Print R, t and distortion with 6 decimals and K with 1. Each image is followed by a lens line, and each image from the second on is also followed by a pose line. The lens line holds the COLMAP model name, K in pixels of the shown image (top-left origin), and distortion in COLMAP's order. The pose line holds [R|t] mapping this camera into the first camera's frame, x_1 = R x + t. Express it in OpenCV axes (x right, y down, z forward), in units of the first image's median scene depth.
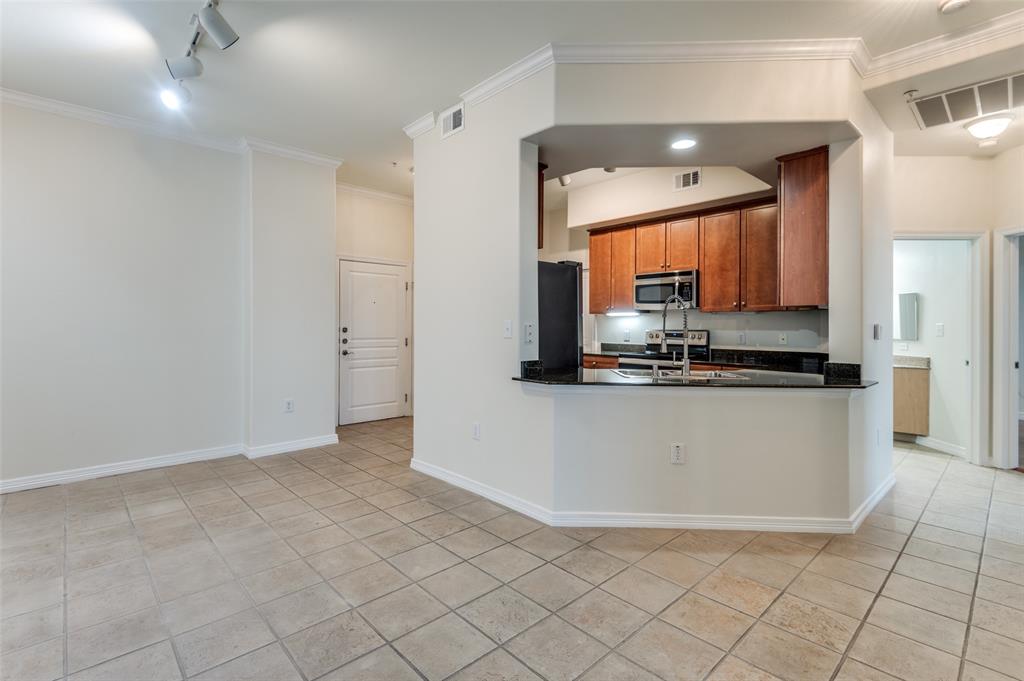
lens RADIAL K [[474.1, 0, 509.4], [0, 474.1, 331.8], [0, 0, 1]] dist [0.000855, -0.003300]
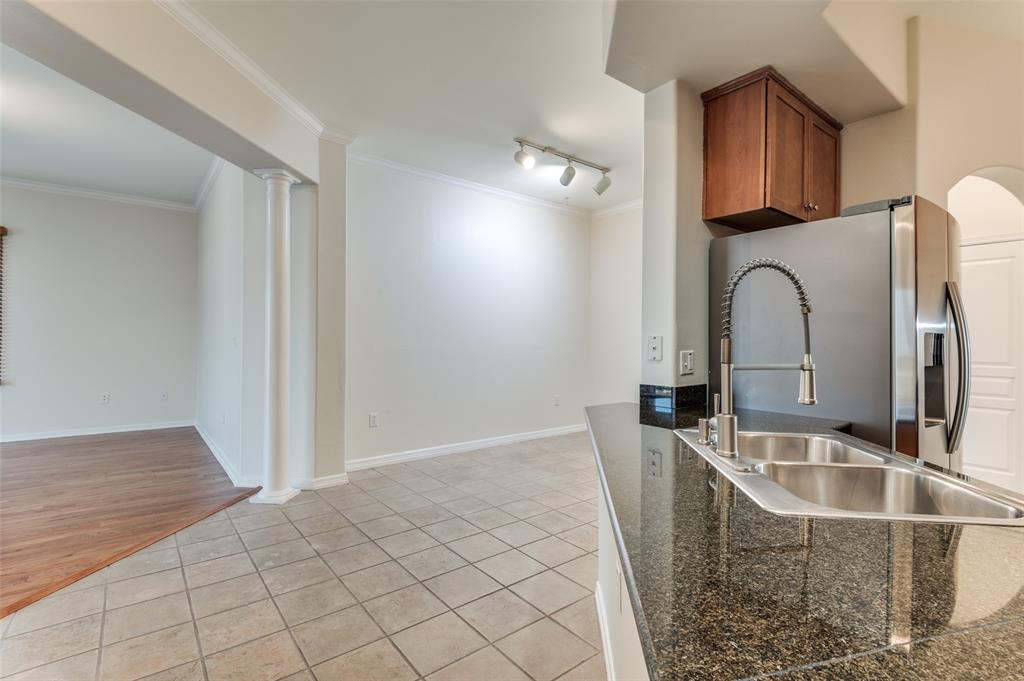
lens RADIAL K [[474.1, 0, 510.0], [0, 474.1, 337.1], [0, 0, 1]] dist [0.000855, -0.003300]
pose [[-0.076097, -0.002329, -0.997098, 1.199591], [-0.027102, 0.999633, -0.000267, -0.010386], [0.996732, 0.027003, -0.076132, 1.255416]]
